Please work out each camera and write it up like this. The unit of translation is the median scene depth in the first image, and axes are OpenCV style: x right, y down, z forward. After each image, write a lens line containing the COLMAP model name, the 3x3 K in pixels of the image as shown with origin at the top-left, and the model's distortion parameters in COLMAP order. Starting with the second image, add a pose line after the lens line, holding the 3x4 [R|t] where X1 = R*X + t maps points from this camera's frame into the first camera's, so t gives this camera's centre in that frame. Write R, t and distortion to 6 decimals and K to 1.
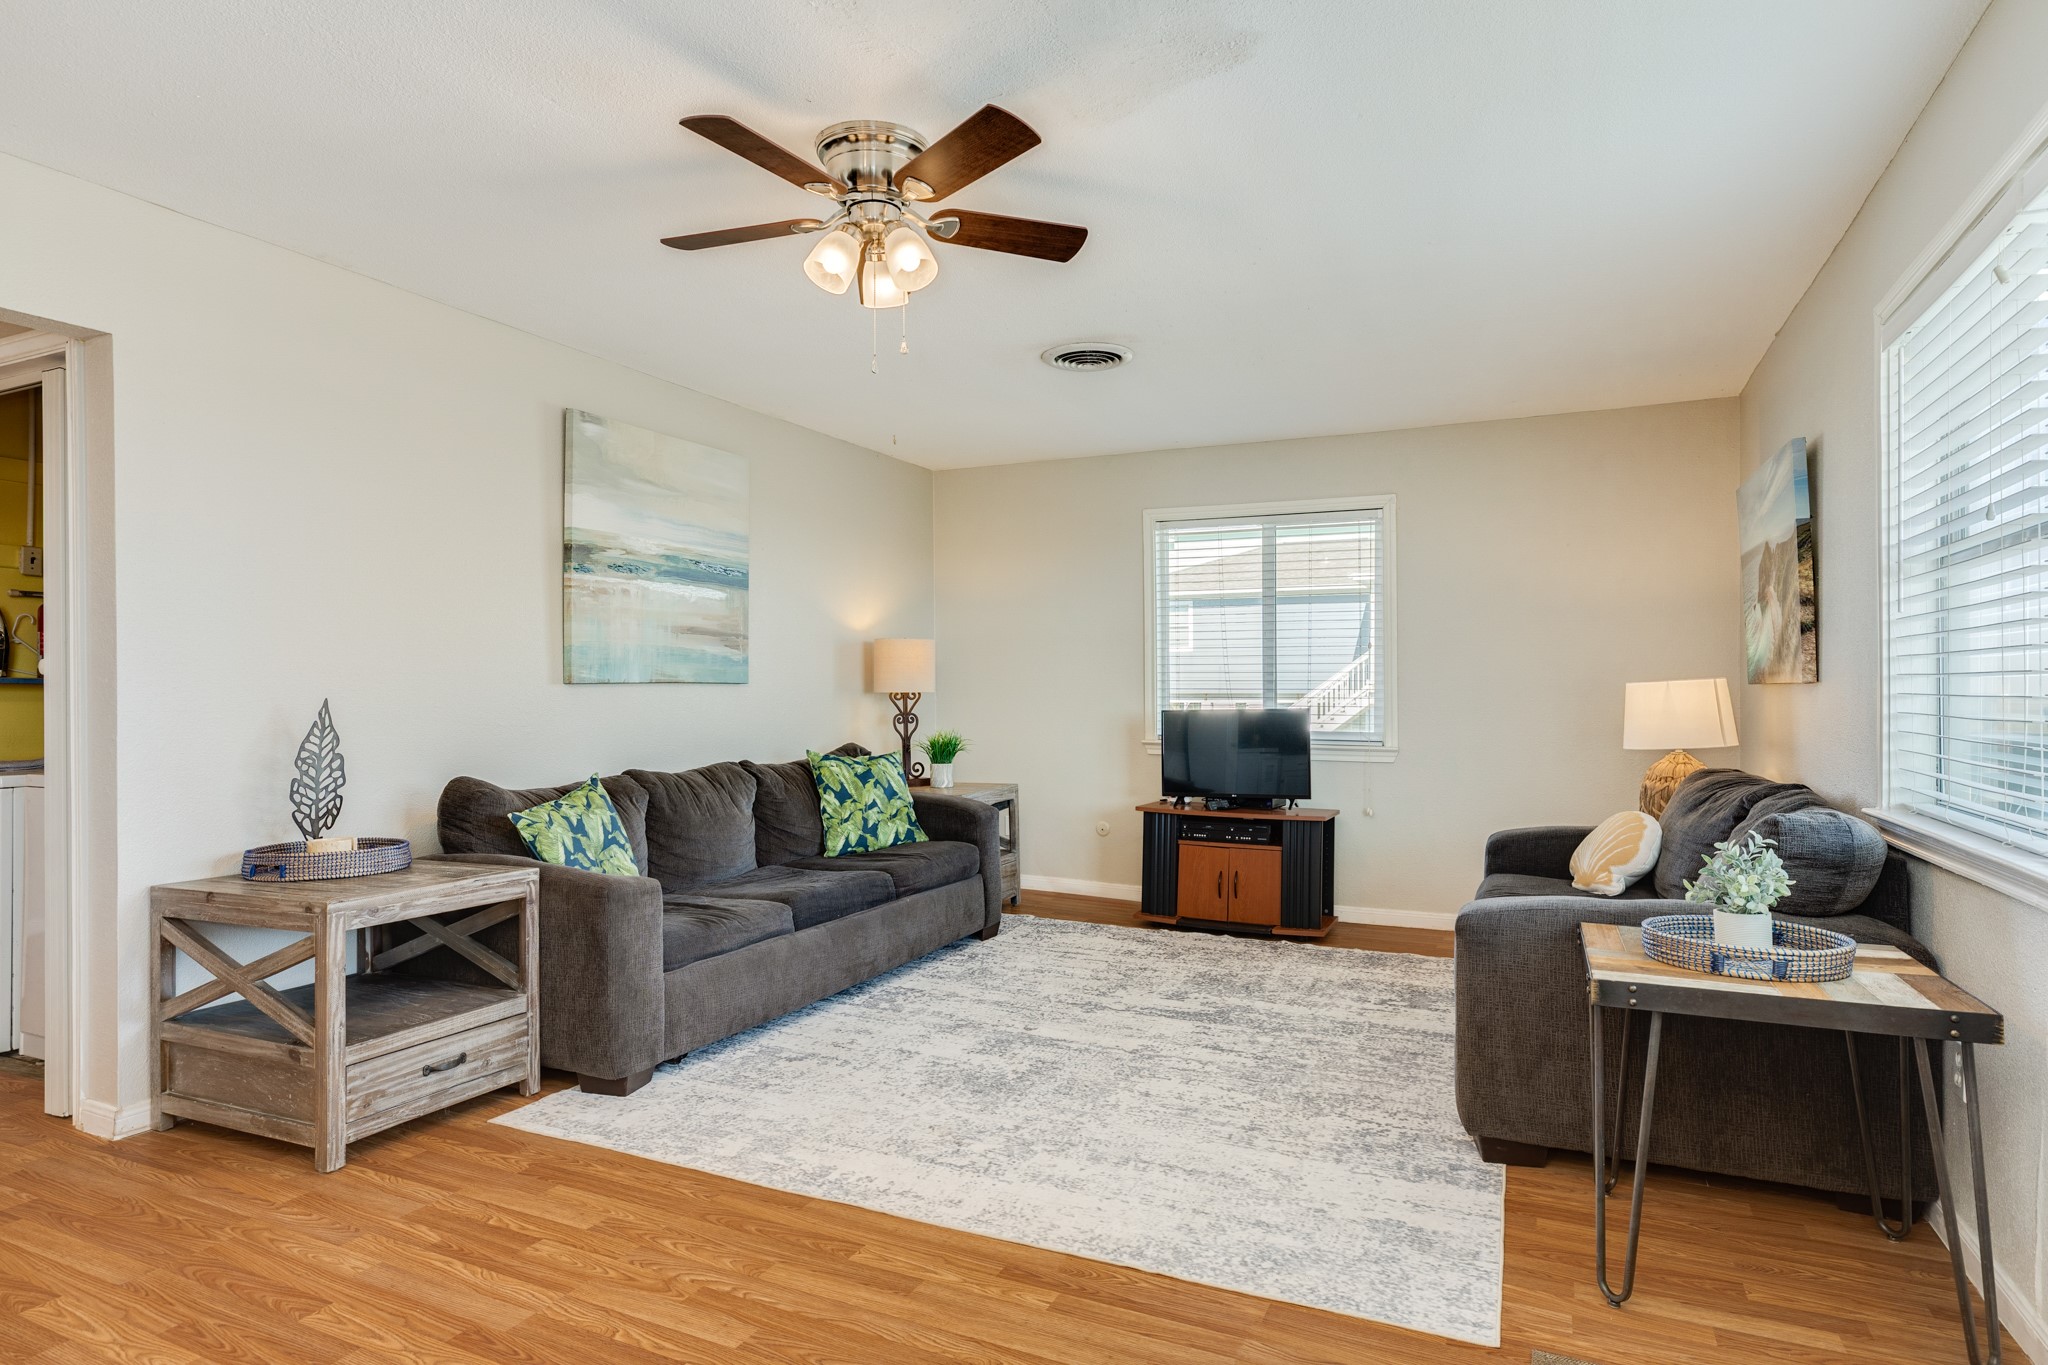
lens RADIAL K [[1156.0, 0, 1005.7], [0, 1156.0, 685.8], [0, 0, 1]] dist [0.011605, -0.000659]
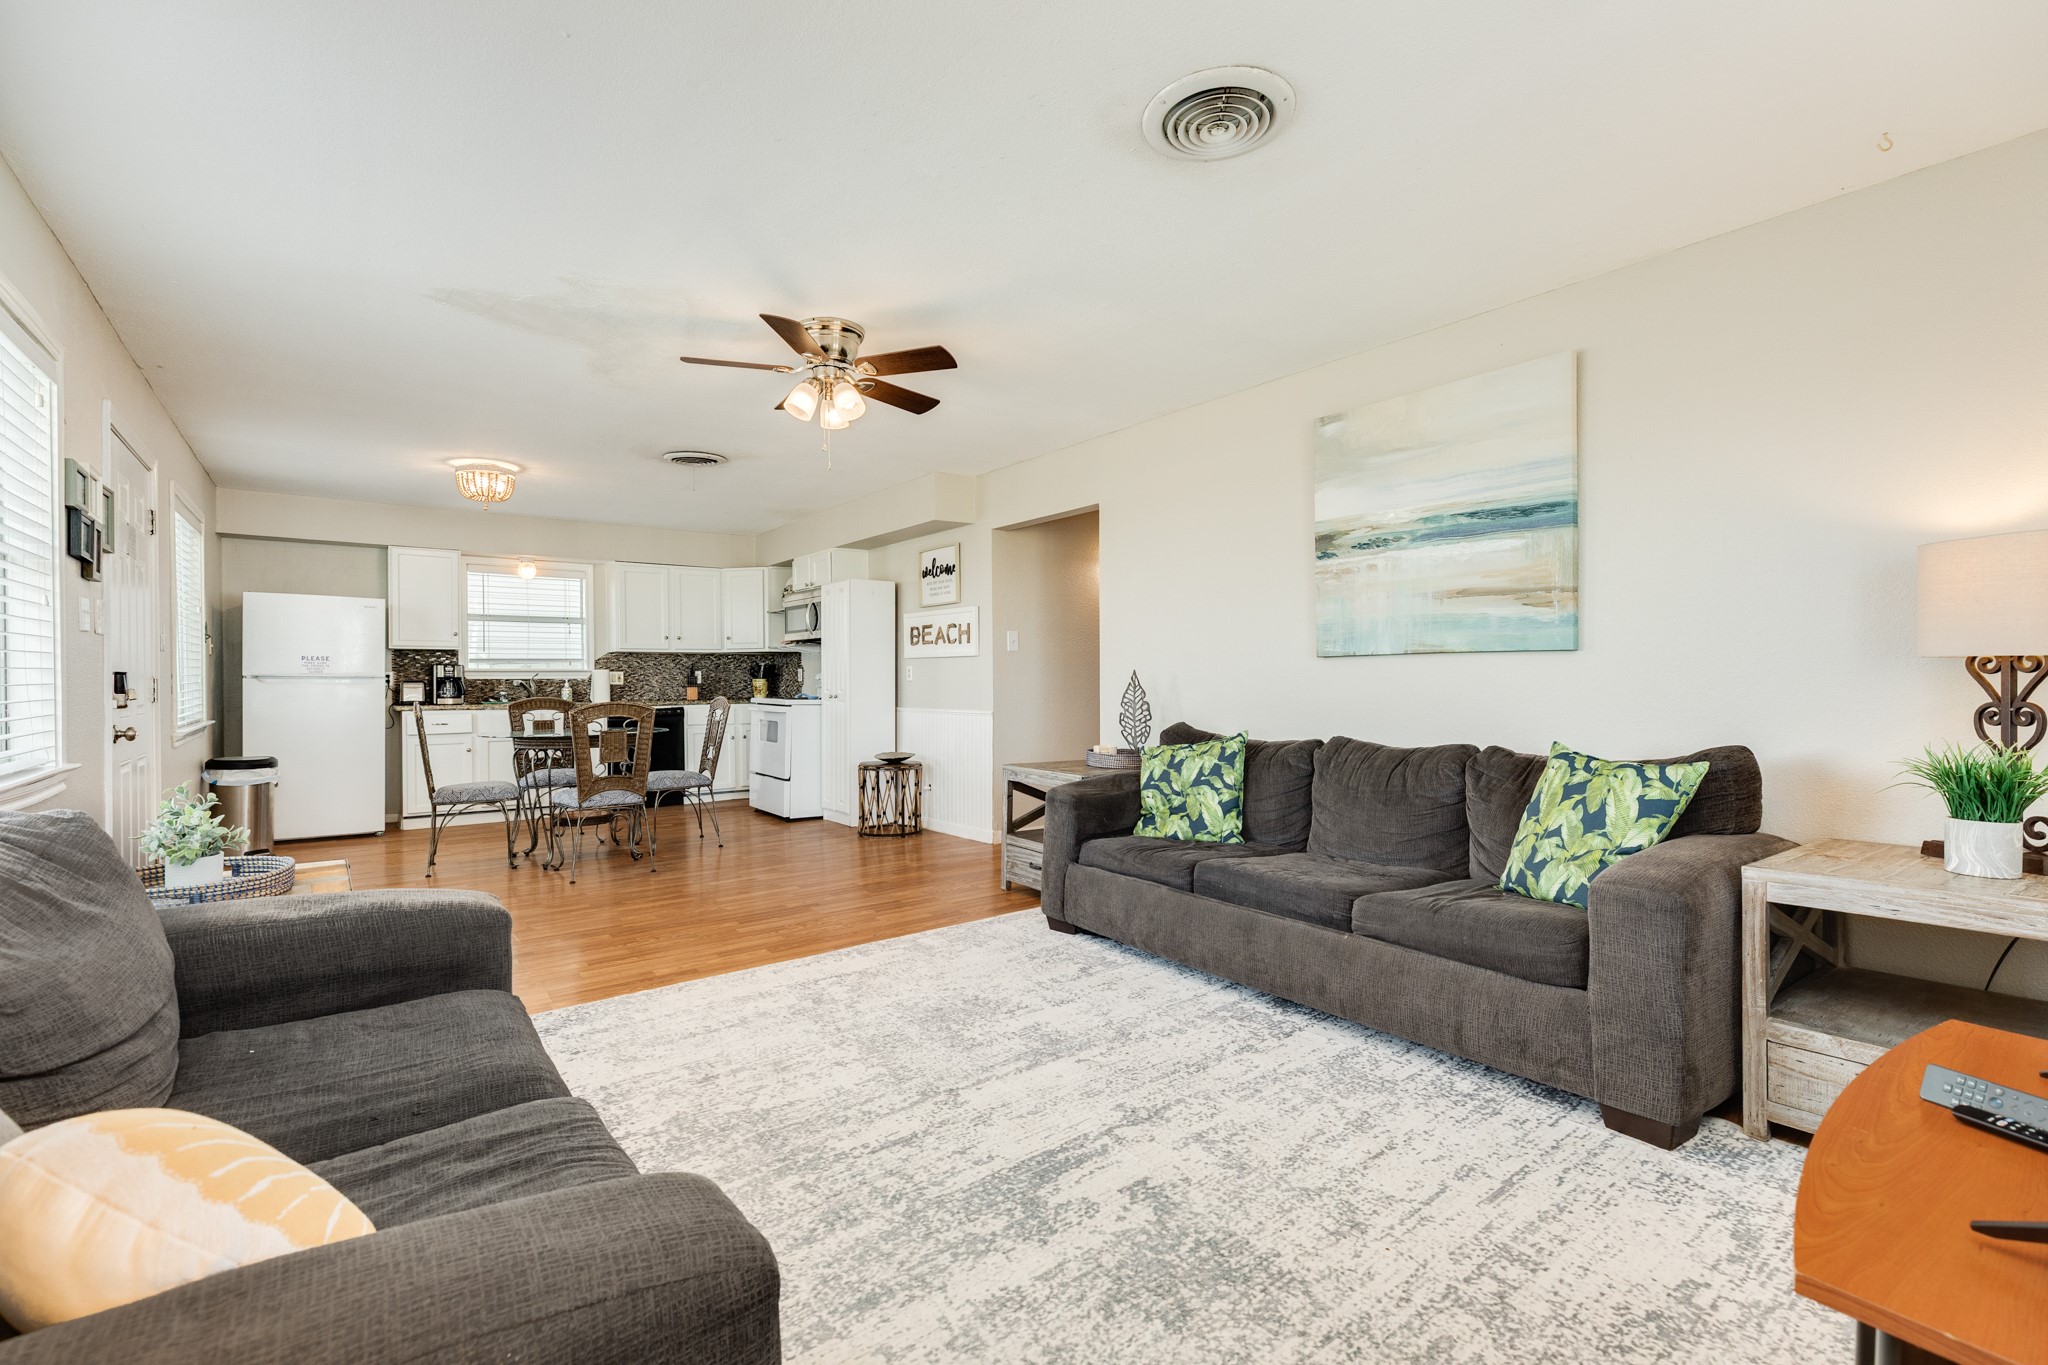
lens RADIAL K [[907.3, 0, 1022.2], [0, 907.3, 690.5], [0, 0, 1]] dist [0.003529, -0.000432]
pose [[-0.461240, 0.018382, -0.887085, 0.641565], [0.008360, 0.999831, 0.016372, 0.016125], [0.887236, 0.000135, -0.461316, 1.304224]]
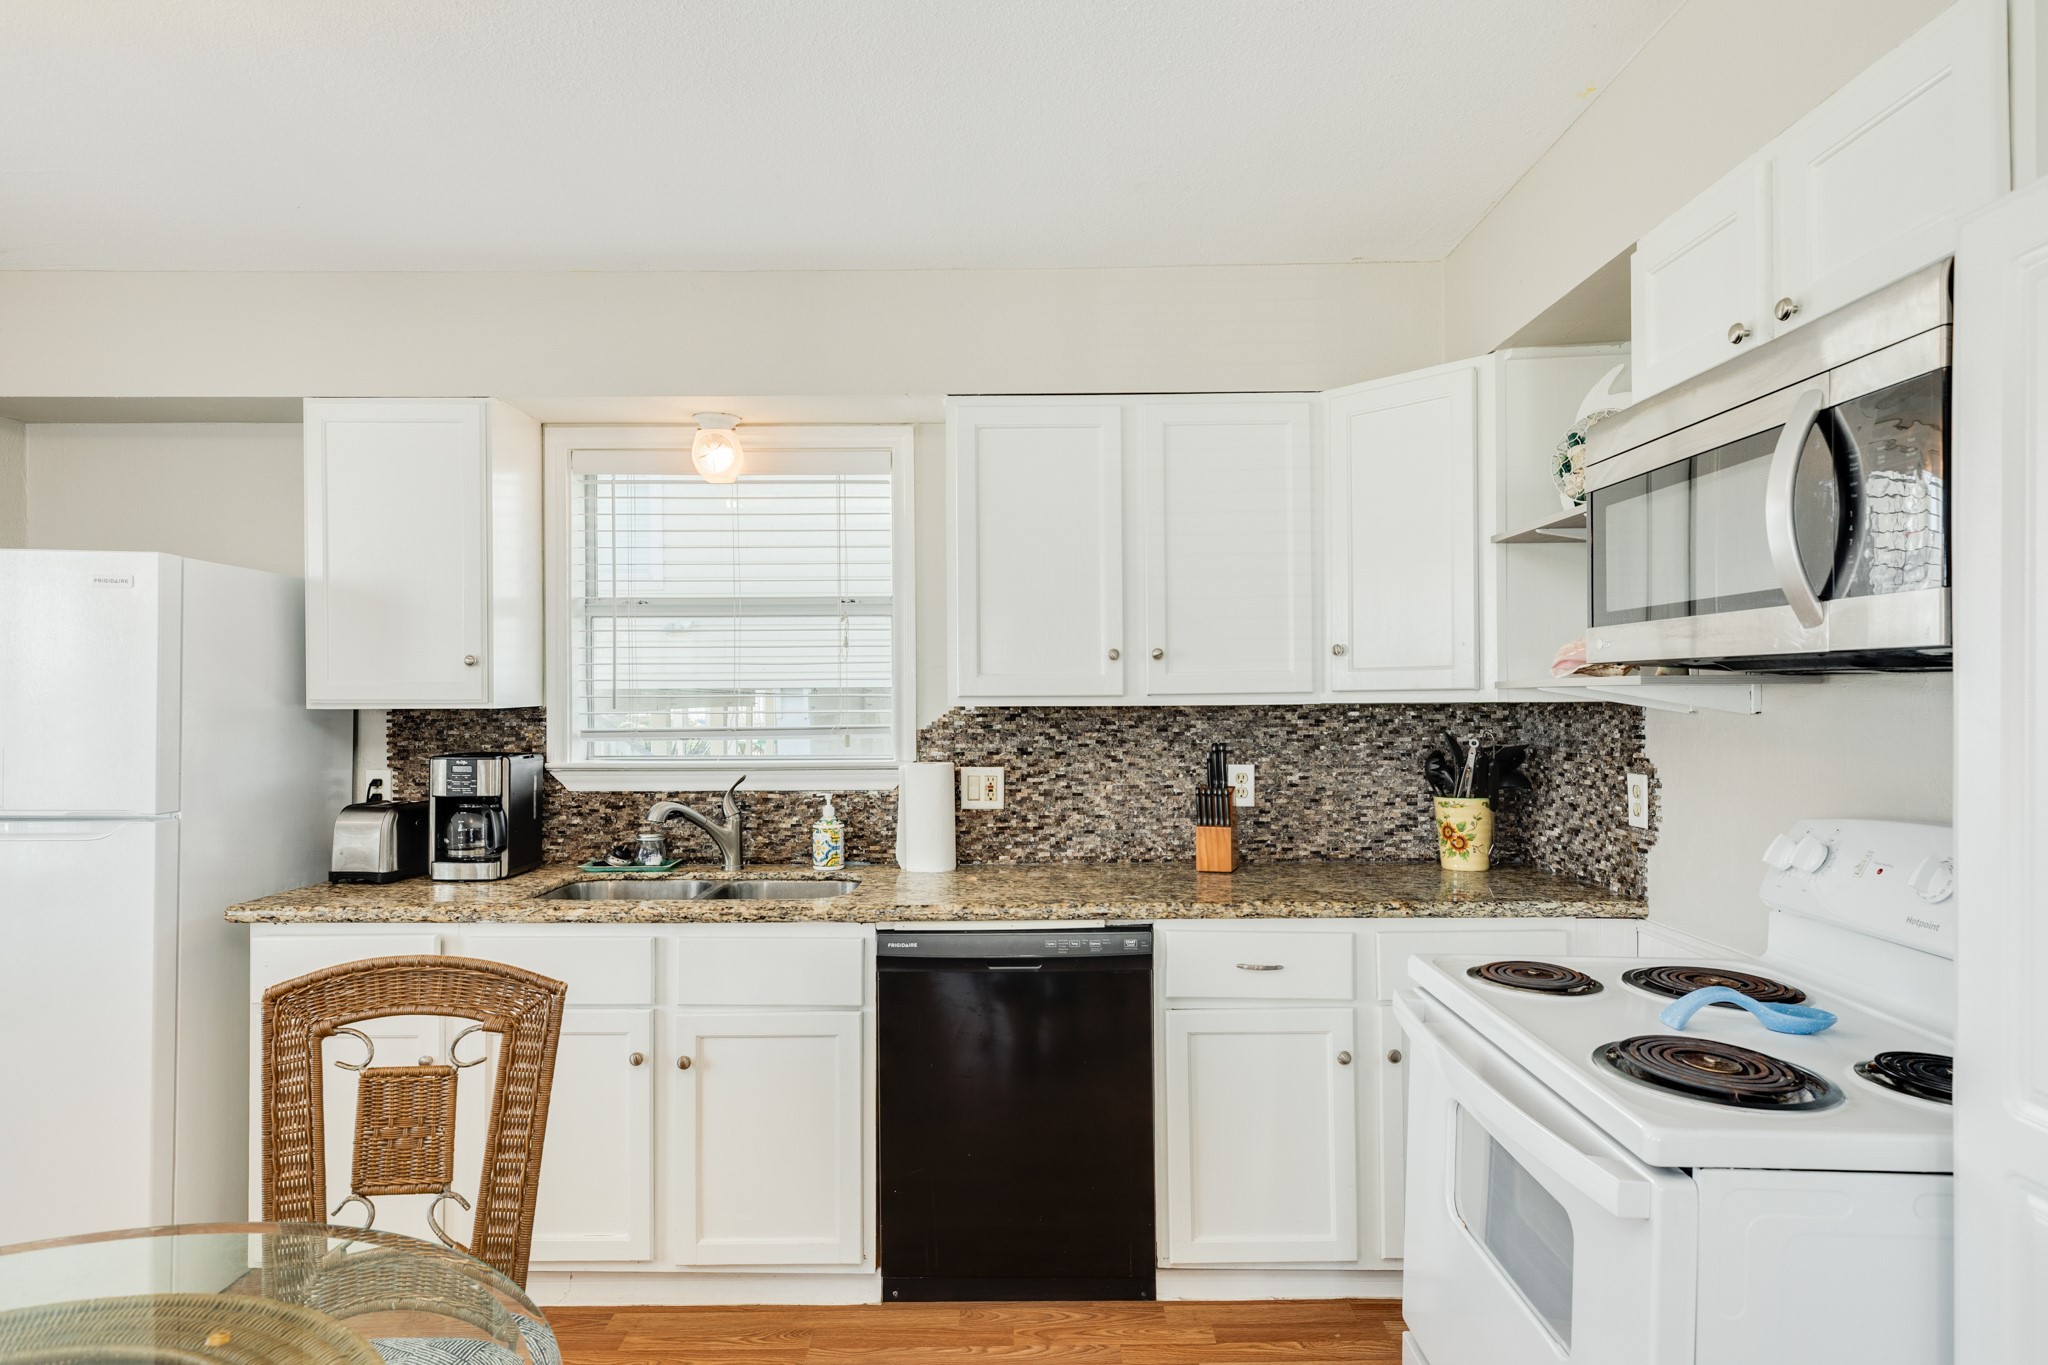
lens RADIAL K [[1156.0, 0, 1016.7], [0, 1156.0, 689.8], [0, 0, 1]] dist [0.011605, -0.000659]
pose [[-0.905244, 0.008633, -0.424805, -0.490831], [0.009632, 0.999954, -0.000204, -0.057686], [0.424784, -0.004276, -0.905285, 0.232998]]
